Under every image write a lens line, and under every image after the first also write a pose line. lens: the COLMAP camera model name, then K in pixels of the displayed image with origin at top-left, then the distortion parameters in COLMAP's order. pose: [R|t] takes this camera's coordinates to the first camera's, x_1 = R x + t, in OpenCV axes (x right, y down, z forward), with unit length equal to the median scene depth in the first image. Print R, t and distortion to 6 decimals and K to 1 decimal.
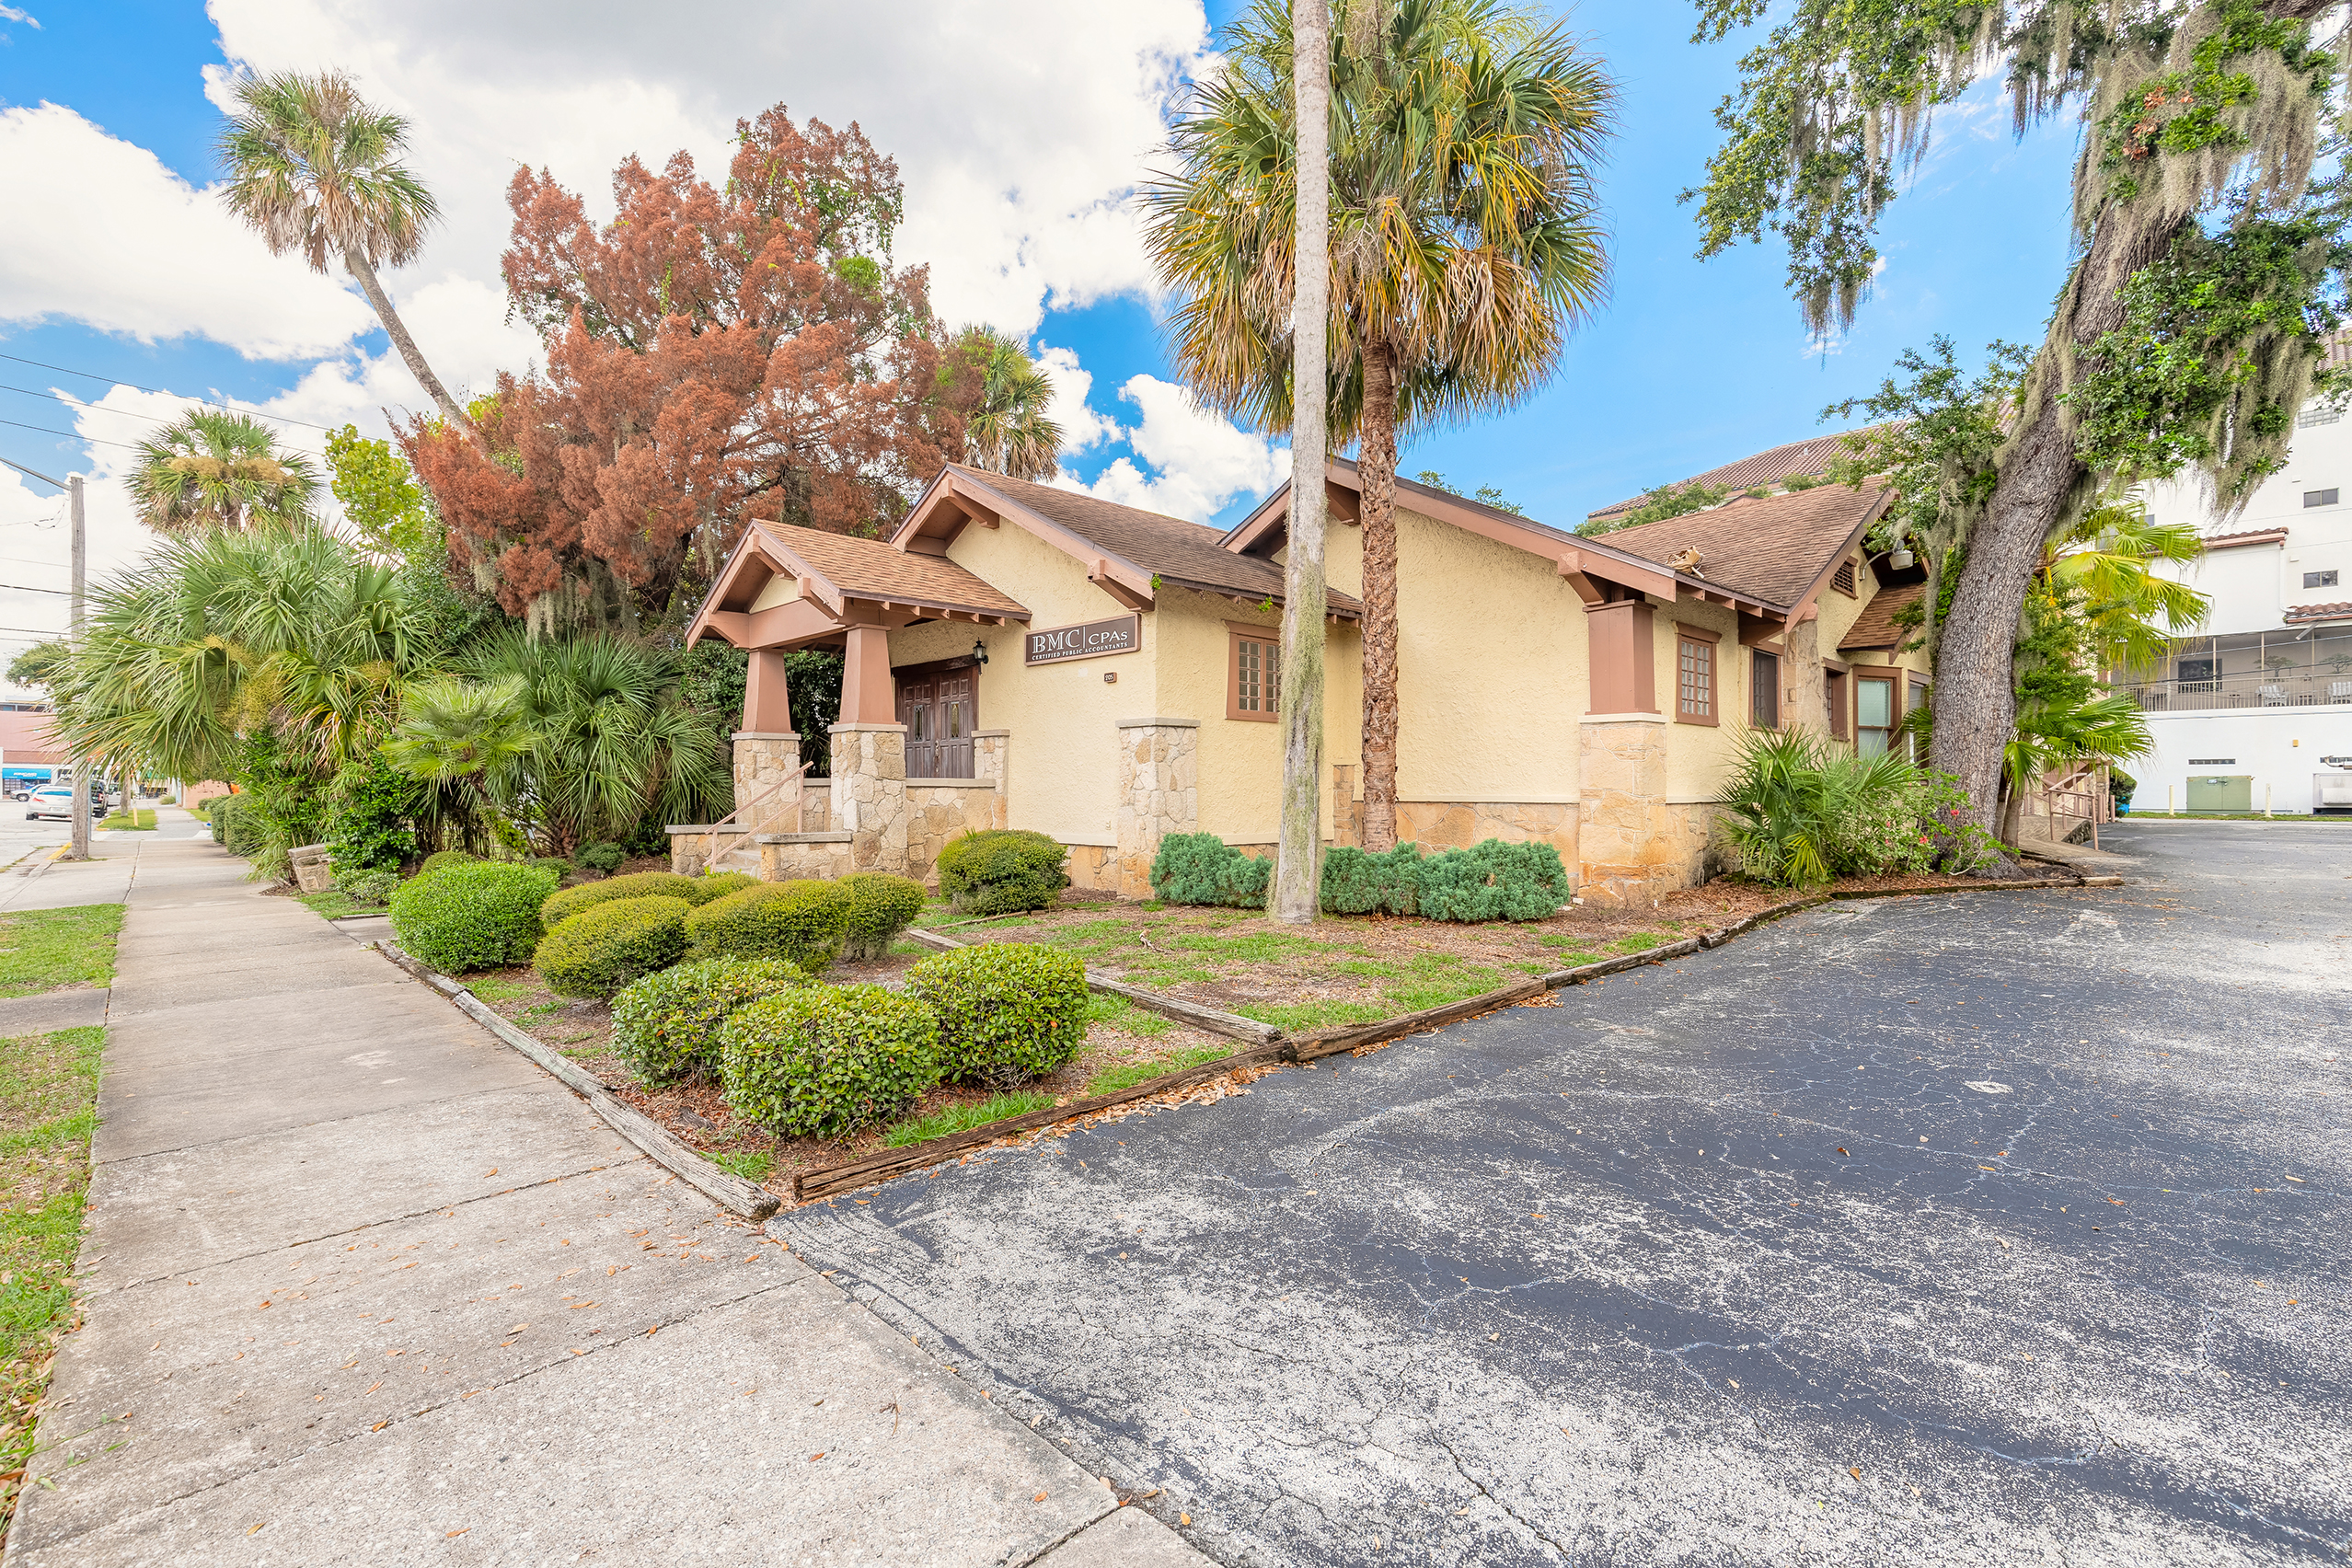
lens RADIAL K [[1086.2, 0, 1168.9], [0, 1086.2, 786.7], [0, 0, 1]] dist [0.002171, 0.000330]
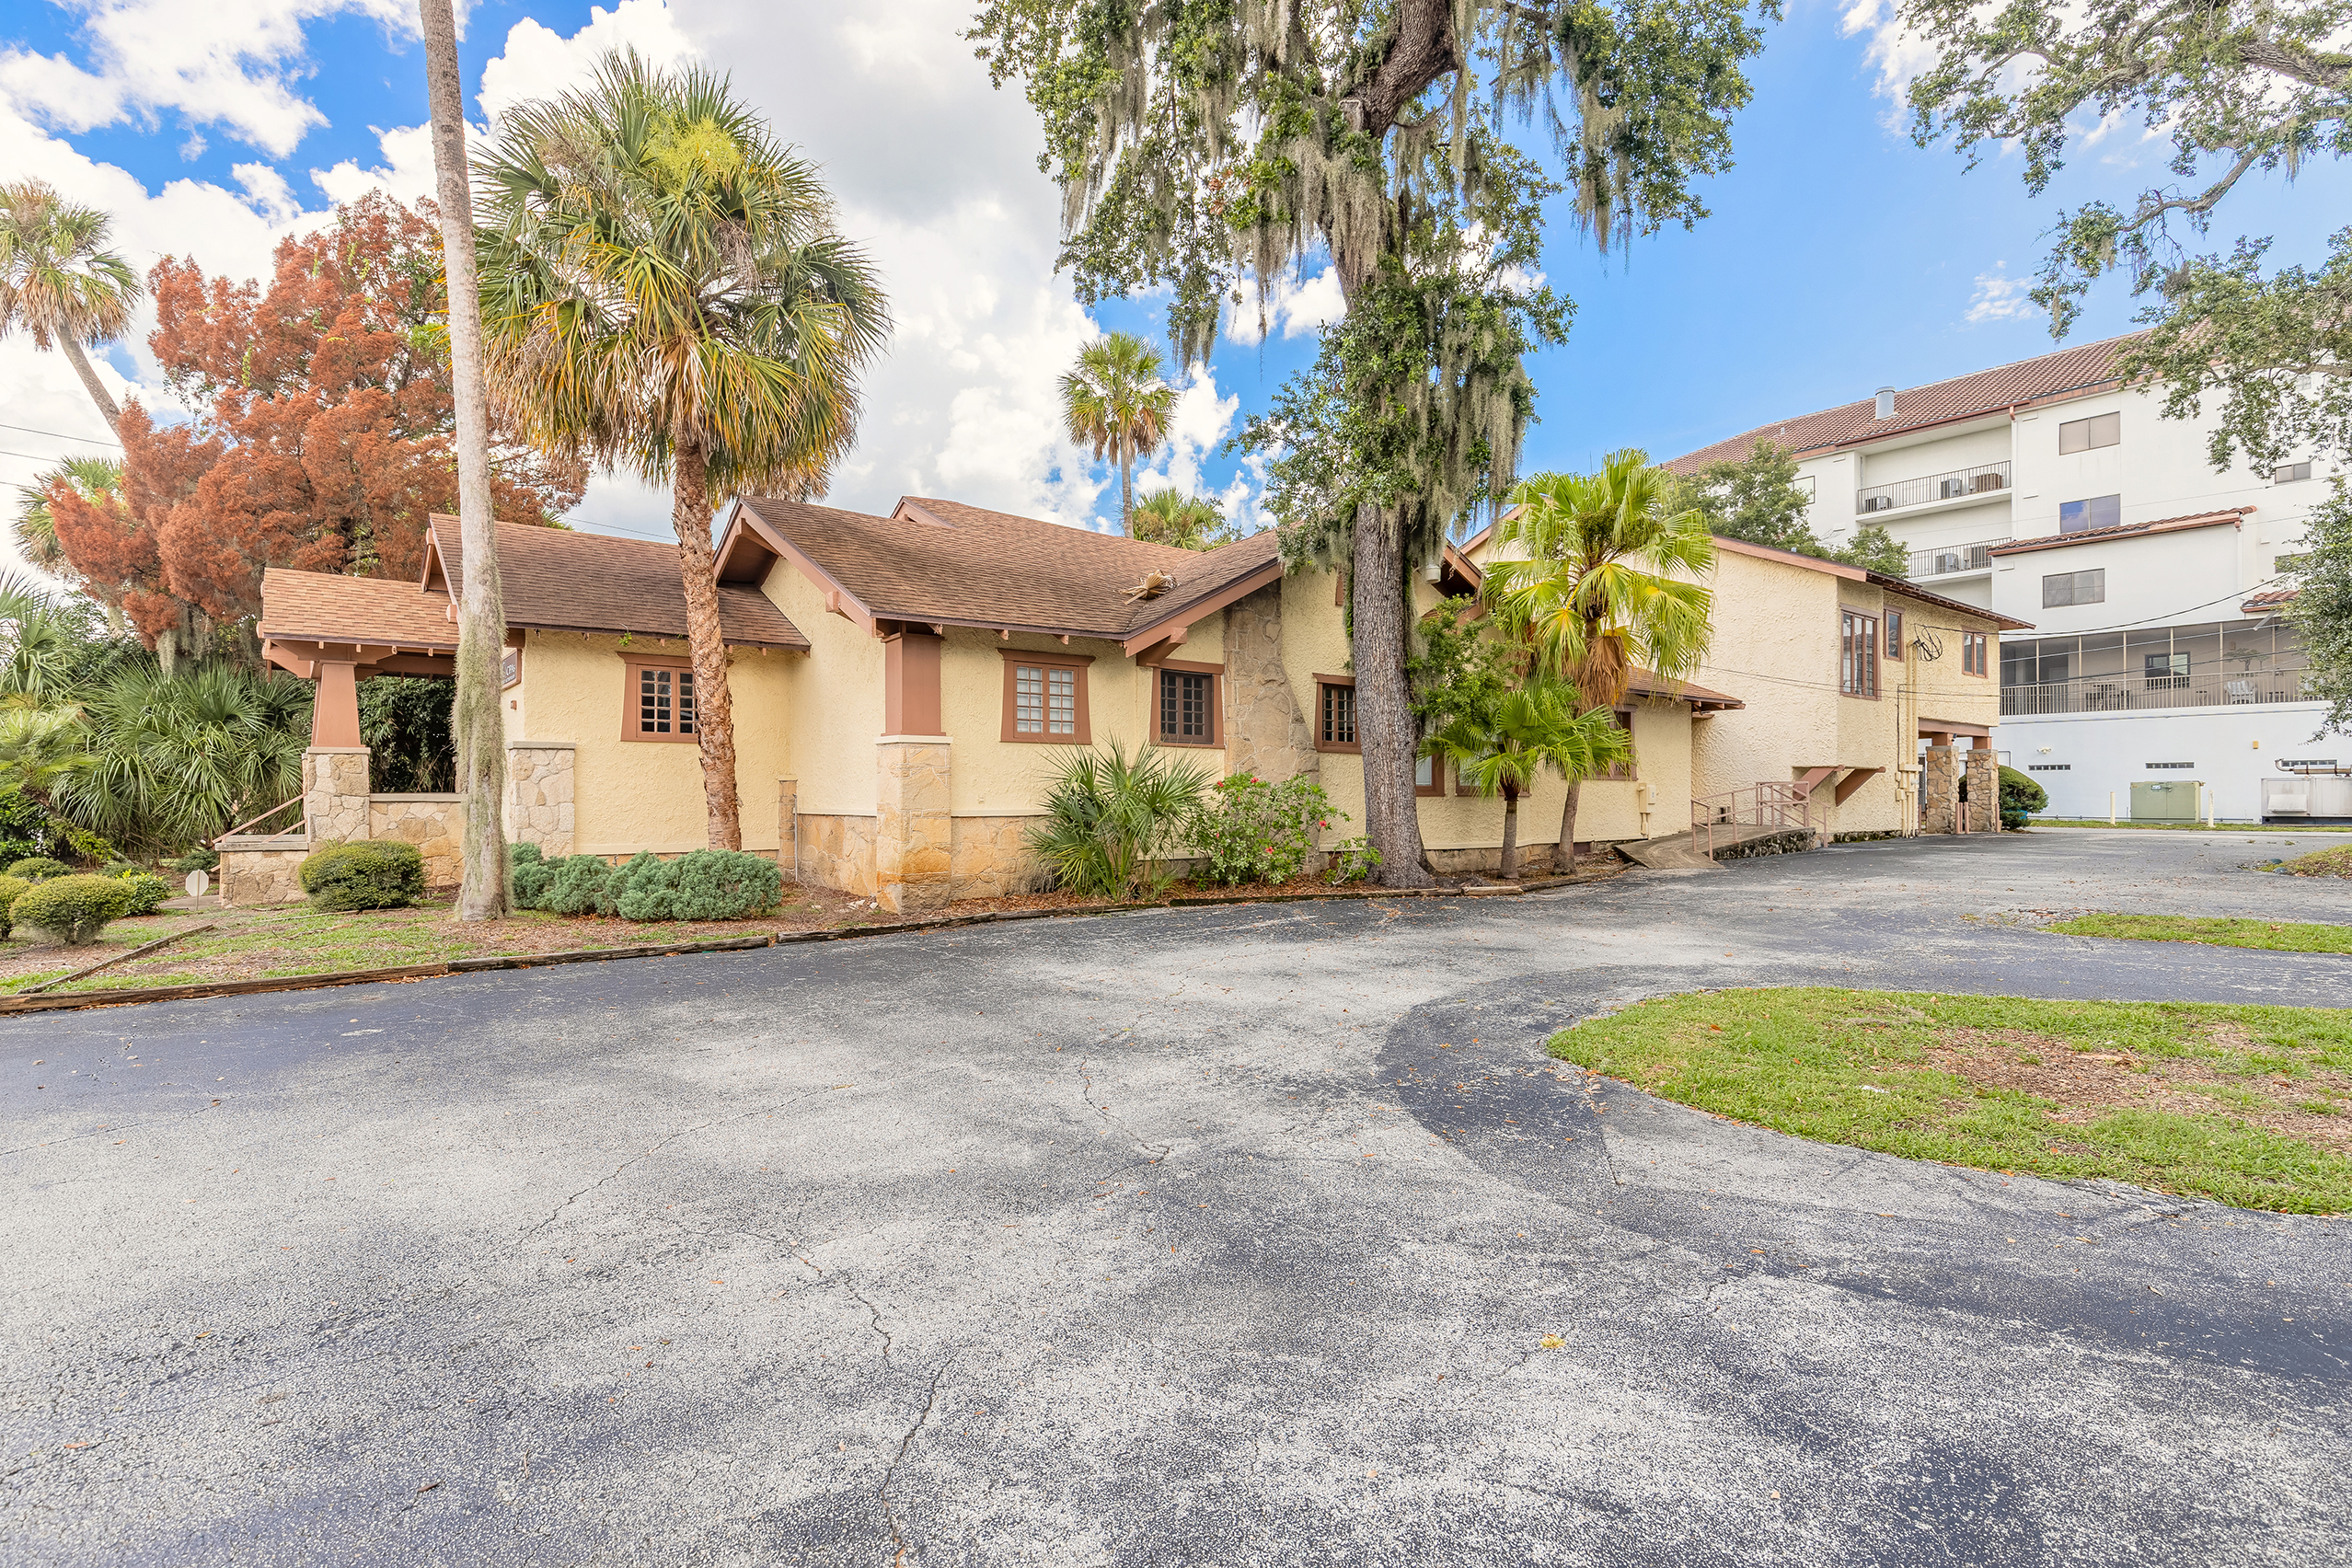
lens RADIAL K [[1153.5, 0, 1182.6], [0, 1153.5, 783.3], [0, 0, 1]] dist [0.001076, -0.000151]
pose [[0.995478, -0.003327, -0.094935, 0.633555], [0.002575, 0.999964, -0.008047, -0.006545], [0.094958, 0.007766, 0.995451, -0.107820]]
